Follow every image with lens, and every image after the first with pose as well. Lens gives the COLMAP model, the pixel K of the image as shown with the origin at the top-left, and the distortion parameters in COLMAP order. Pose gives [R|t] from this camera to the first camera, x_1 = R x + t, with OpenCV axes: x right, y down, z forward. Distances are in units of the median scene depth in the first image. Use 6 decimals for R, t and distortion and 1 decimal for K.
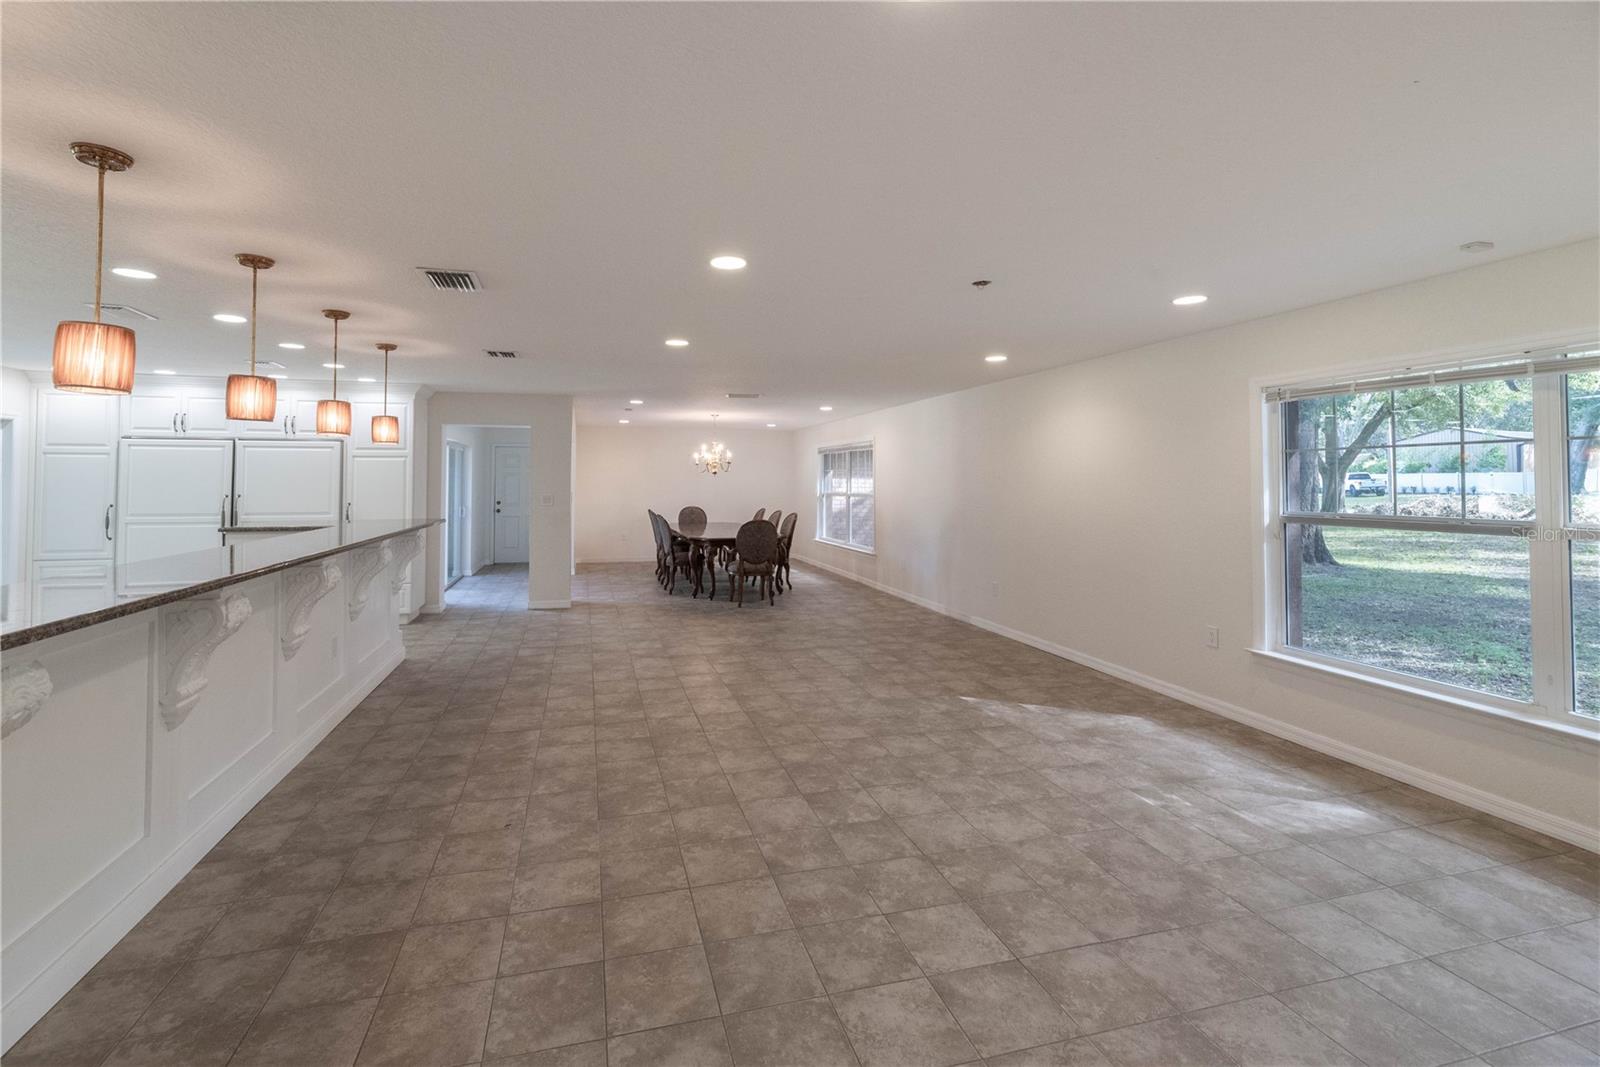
lens RADIAL K [[697.3, 0, 764.5], [0, 697.3, 465.8], [0, 0, 1]] dist [-0.000280, 0.000140]
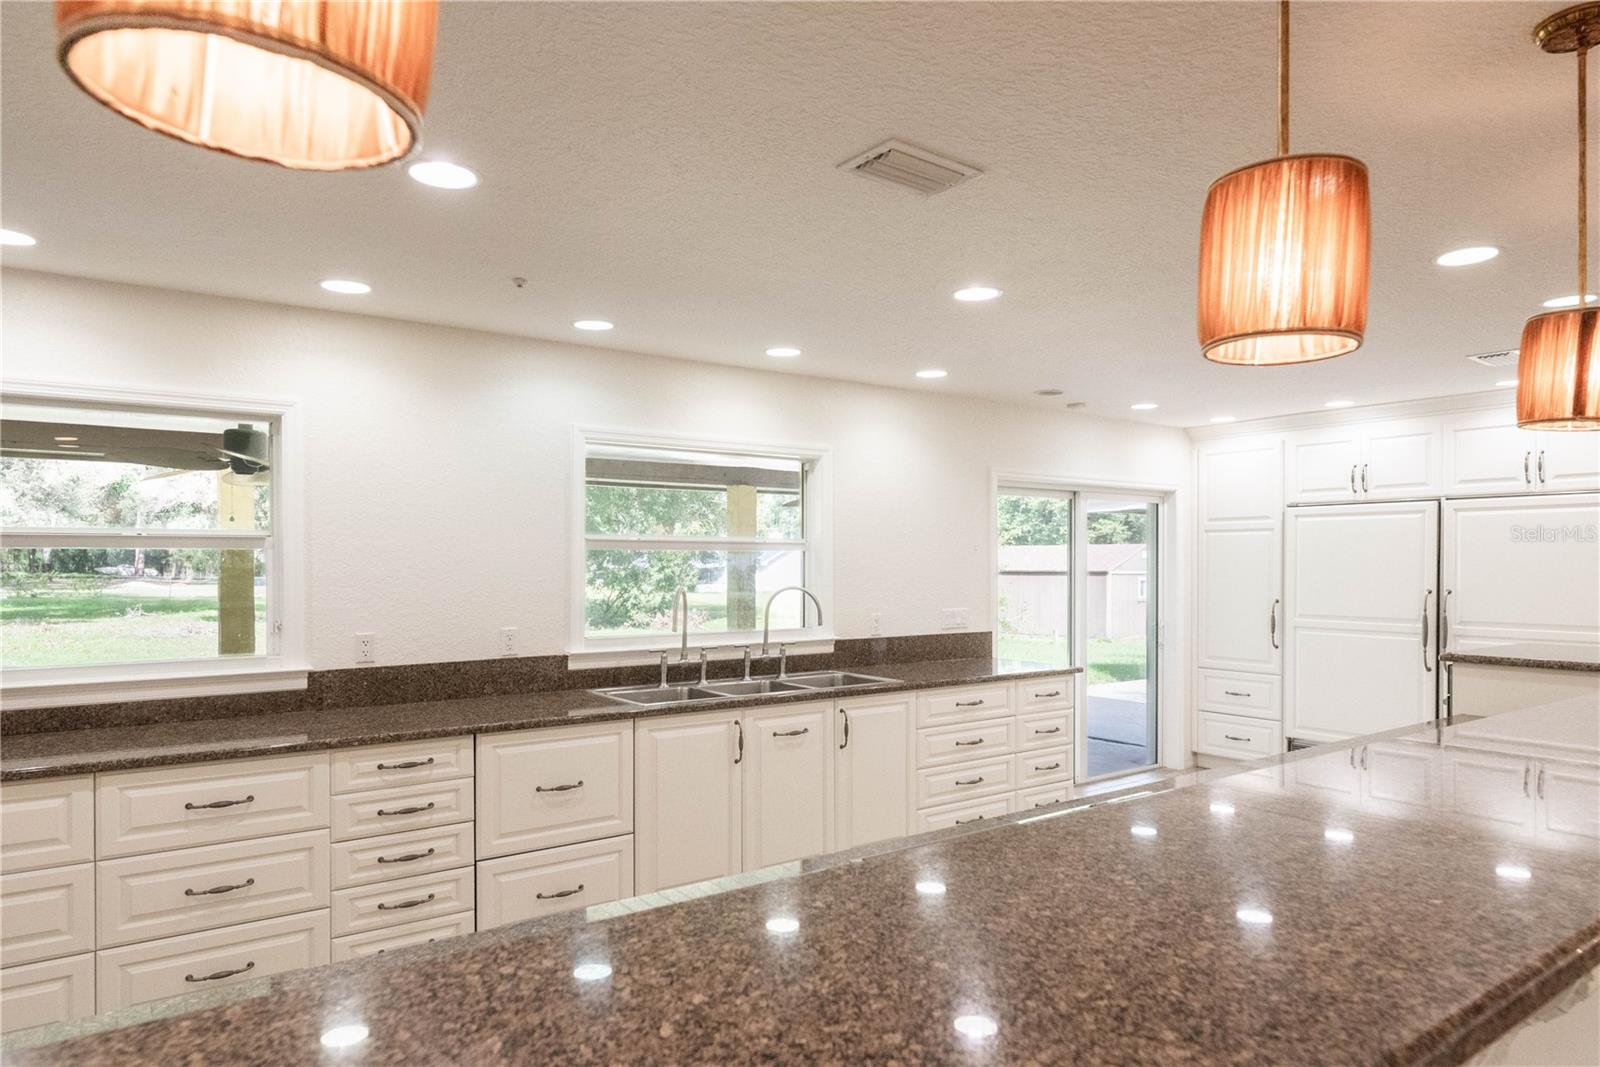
lens RADIAL K [[977.2, 0, 800.7], [0, 977.2, 570.2], [0, 0, 1]] dist [-0.001540, 0.001094]
pose [[0.363671, 0.004216, -0.931518, -0.365872], [0.023019, 0.999644, 0.013511, 0.000243], [0.931243, -0.026356, 0.363445, 0.365437]]
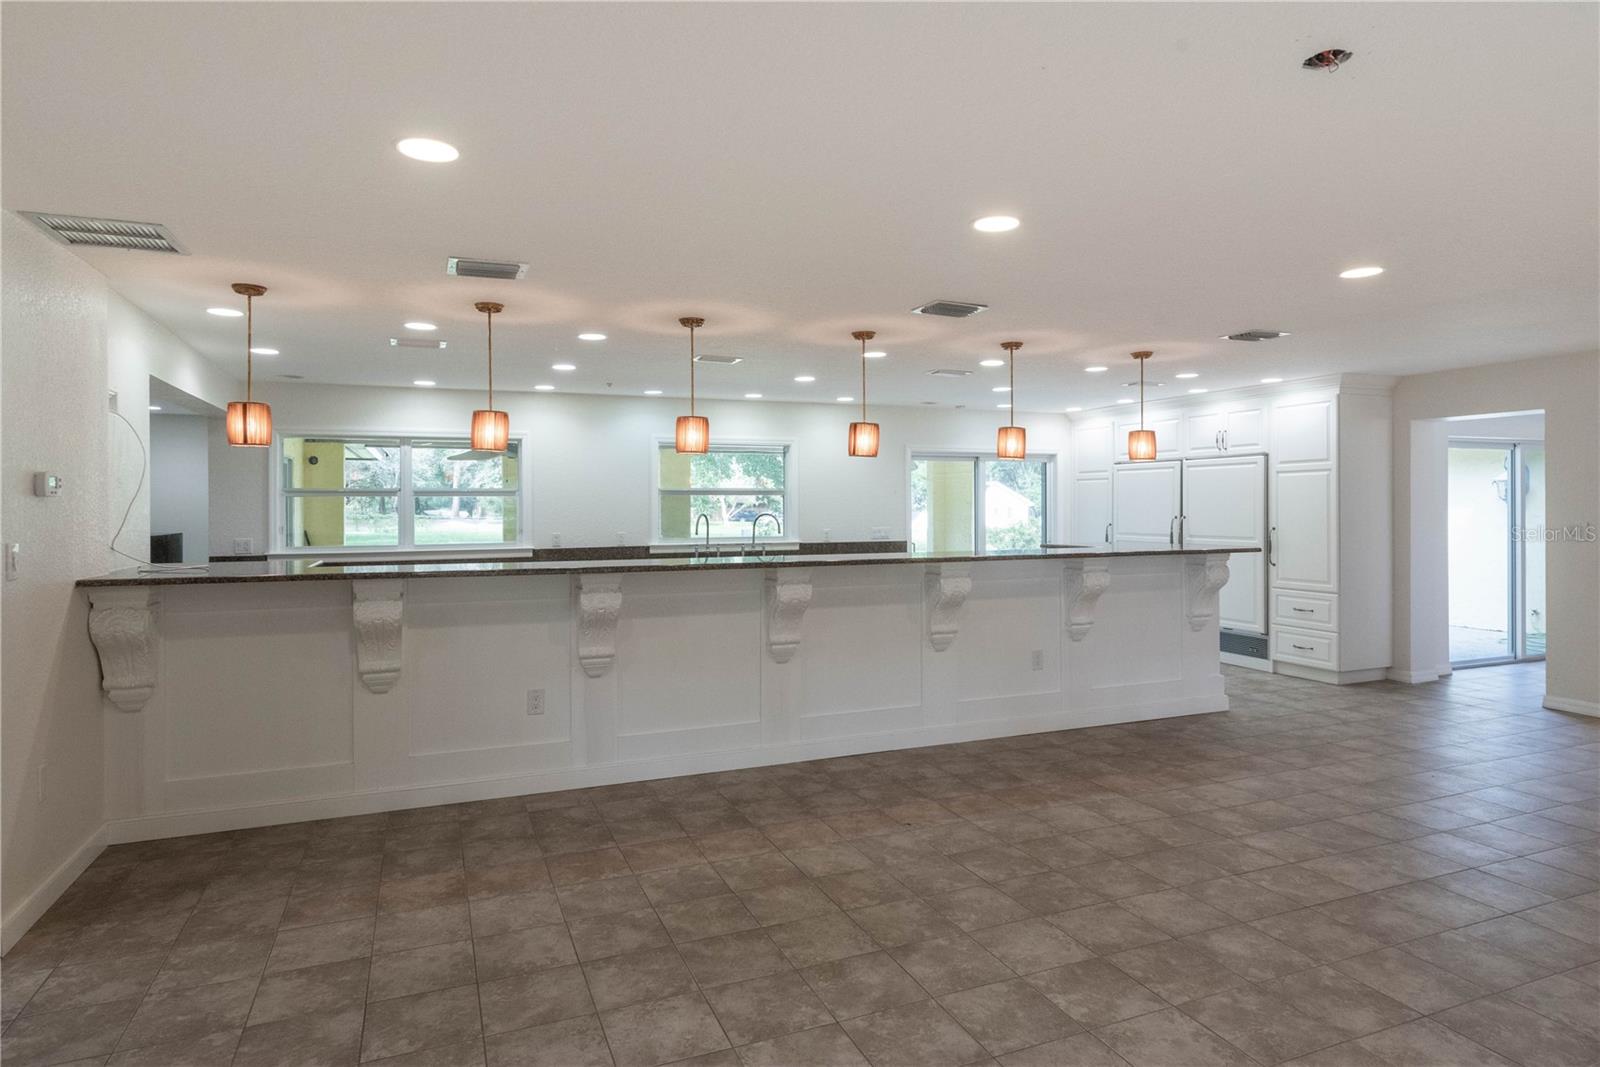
lens RADIAL K [[902.8, 0, 798.6], [0, 902.8, 504.3], [0, 0, 1]] dist [0.003656, -0.000124]
pose [[0.141273, -0.004044, -0.989962, 0.933208], [0.028693, 0.999588, 0.000012, 0.020770], [0.989555, -0.028407, 0.141330, 0.622700]]
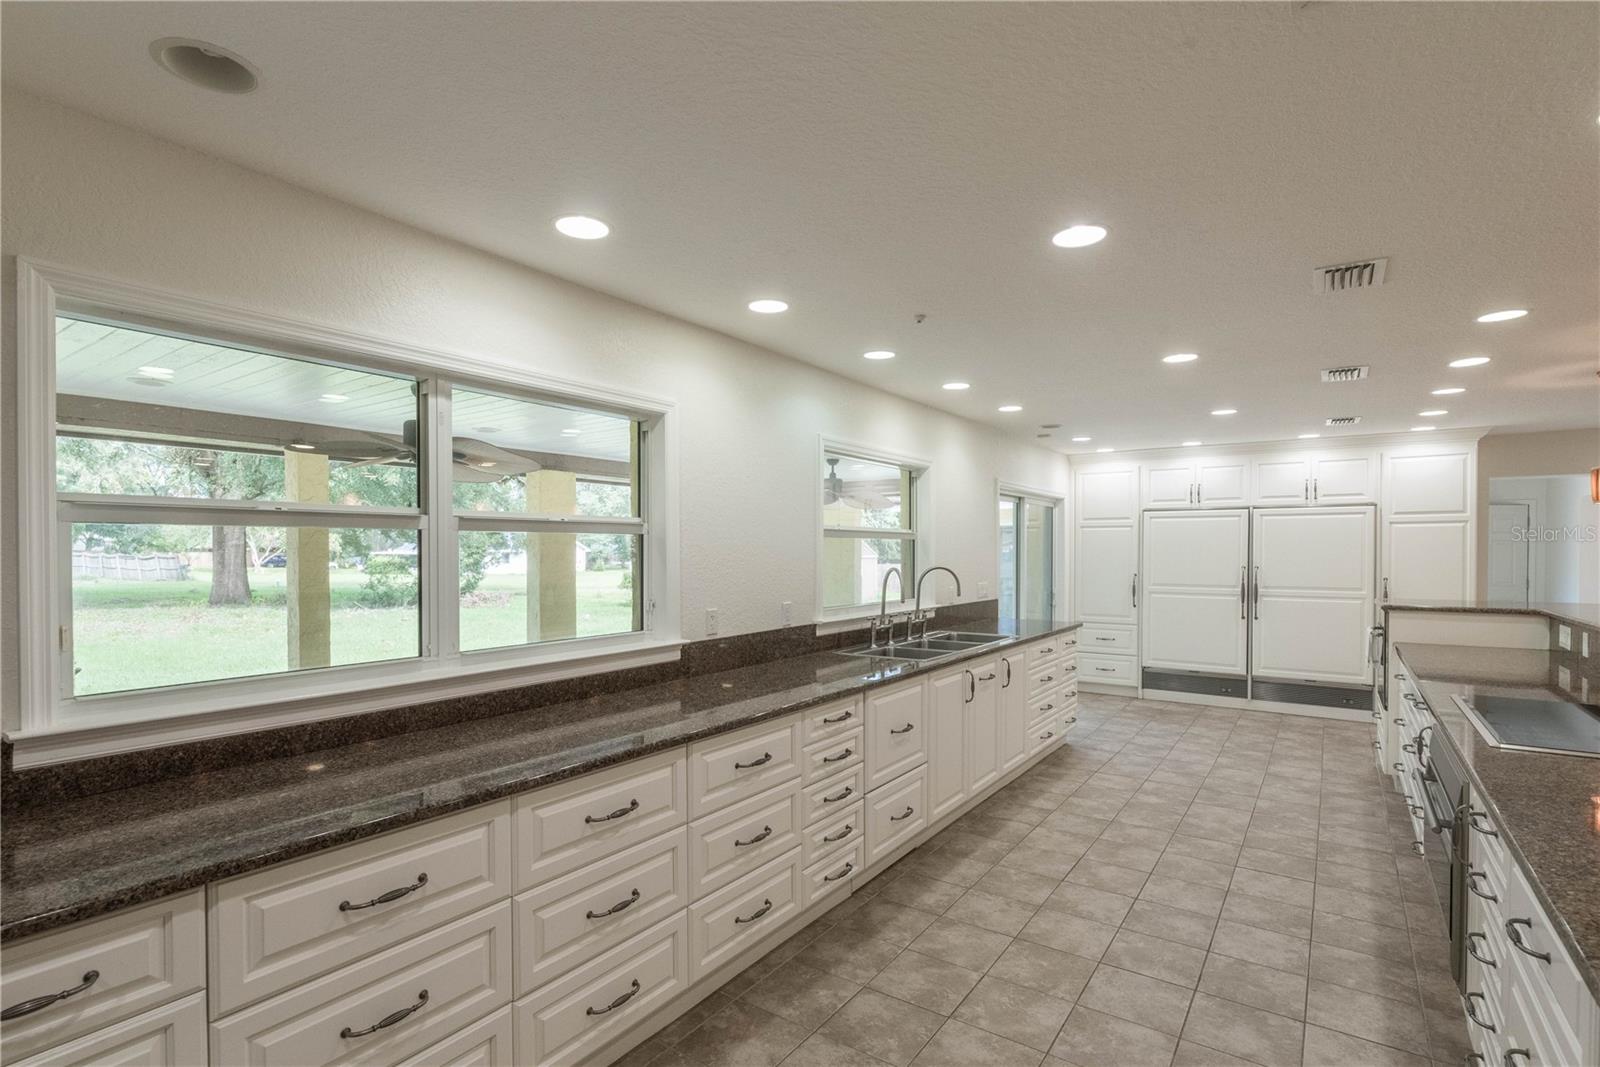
lens RADIAL K [[769.5, 0, 801.3], [0, 769.5, 561.9], [0, 0, 1]] dist [-0.000888, 0.000024]
pose [[0.650423, 0.009592, -0.759511, -0.791023], [0.019011, 0.999401, 0.028902, -0.013971], [0.759334, -0.033238, 0.649852, -0.325936]]
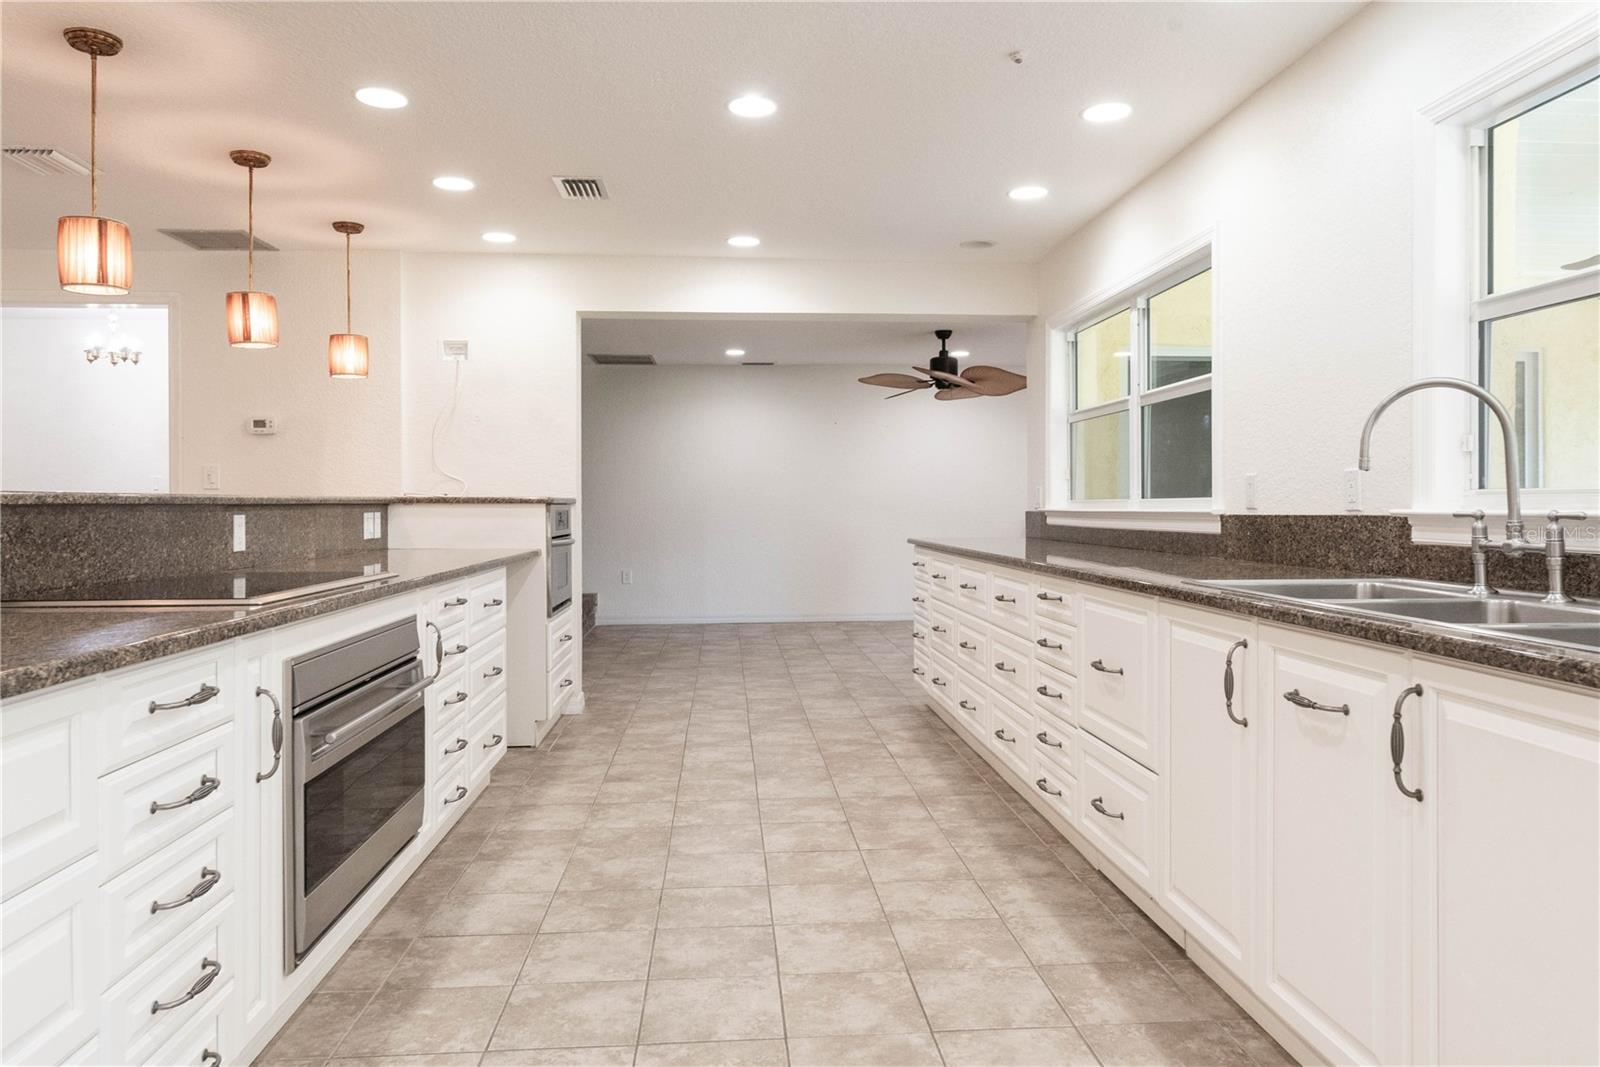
lens RADIAL K [[1088.8, 0, 801.7], [0, 1088.8, 511.1], [0, 0, 1]] dist [0.017788, 0.000162]
pose [[-0.983684, -0.001163, 0.179903, -1.461490], [-0.004095, 0.999865, -0.015930, 0.144770], [-0.179860, -0.016407, -0.983555, 1.535036]]
